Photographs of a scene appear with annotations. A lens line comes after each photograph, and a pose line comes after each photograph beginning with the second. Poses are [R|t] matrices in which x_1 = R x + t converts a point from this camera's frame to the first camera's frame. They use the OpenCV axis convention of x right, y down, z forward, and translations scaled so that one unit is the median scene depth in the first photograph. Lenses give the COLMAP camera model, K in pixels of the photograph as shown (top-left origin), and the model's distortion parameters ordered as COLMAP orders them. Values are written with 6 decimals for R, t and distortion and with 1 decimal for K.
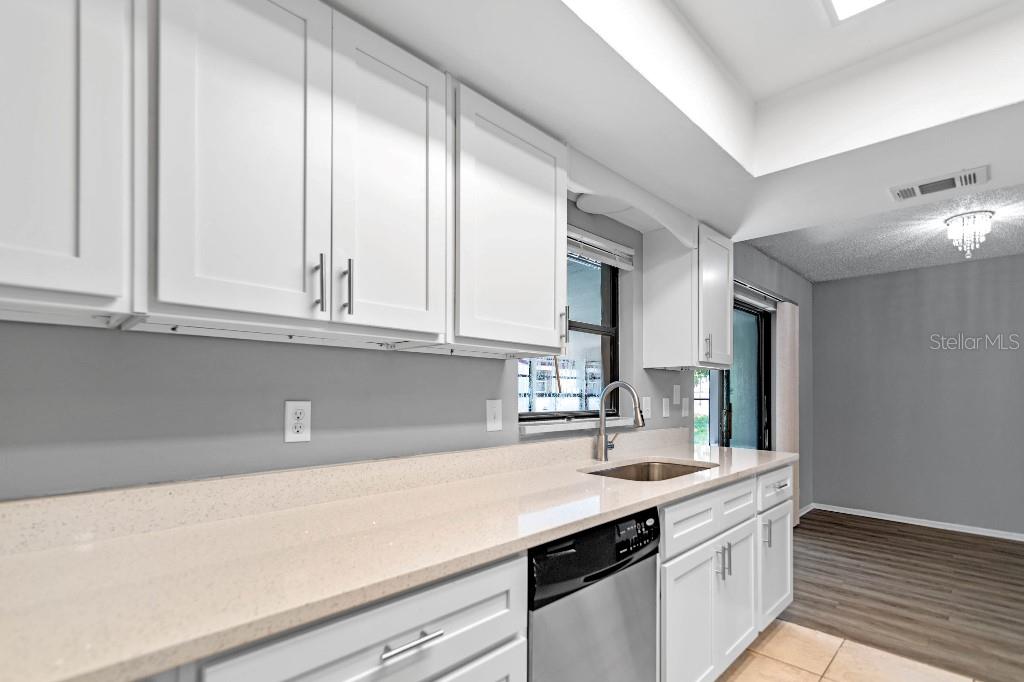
lens RADIAL K [[474.9, 0, 520.4], [0, 474.9, 382.7], [0, 0, 1]] dist [0.013337, -0.000432]
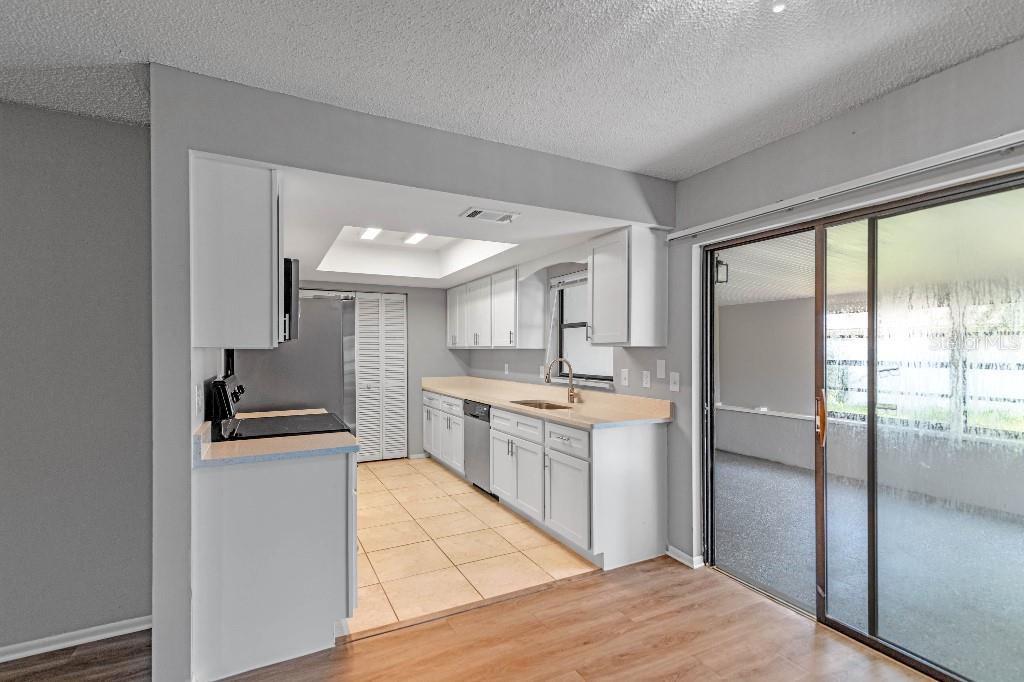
lens RADIAL K [[474.9, 0, 509.0], [0, 474.9, 350.2], [0, 0, 1]] dist [0.013337, -0.000432]
pose [[-0.315558, -0.010820, -0.948844, 1.754715], [0.014584, 0.999762, -0.016251, -0.004777], [0.948794, -0.018966, -0.315325, 1.221670]]
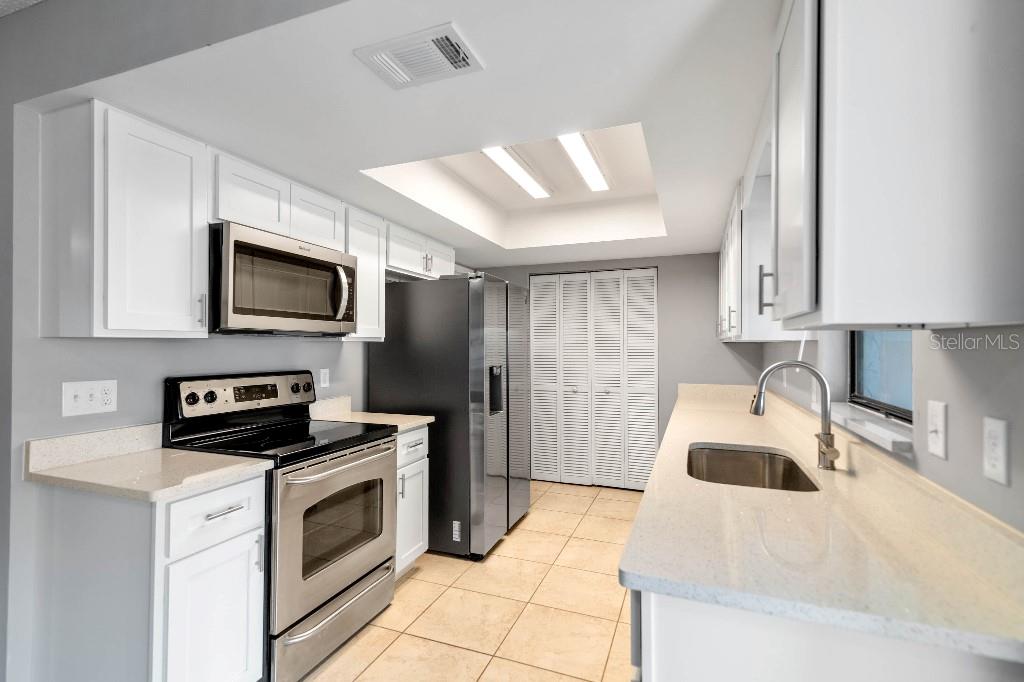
lens RADIAL K [[474.9, 0, 511.1], [0, 474.9, 343.6], [0, 0, 1]] dist [0.013337, -0.000432]
pose [[-0.917902, -0.014121, -0.396555, 0.836011], [-0.004786, 0.999688, -0.024521, -0.008331], [0.396778, -0.020610, -0.917683, 1.355913]]
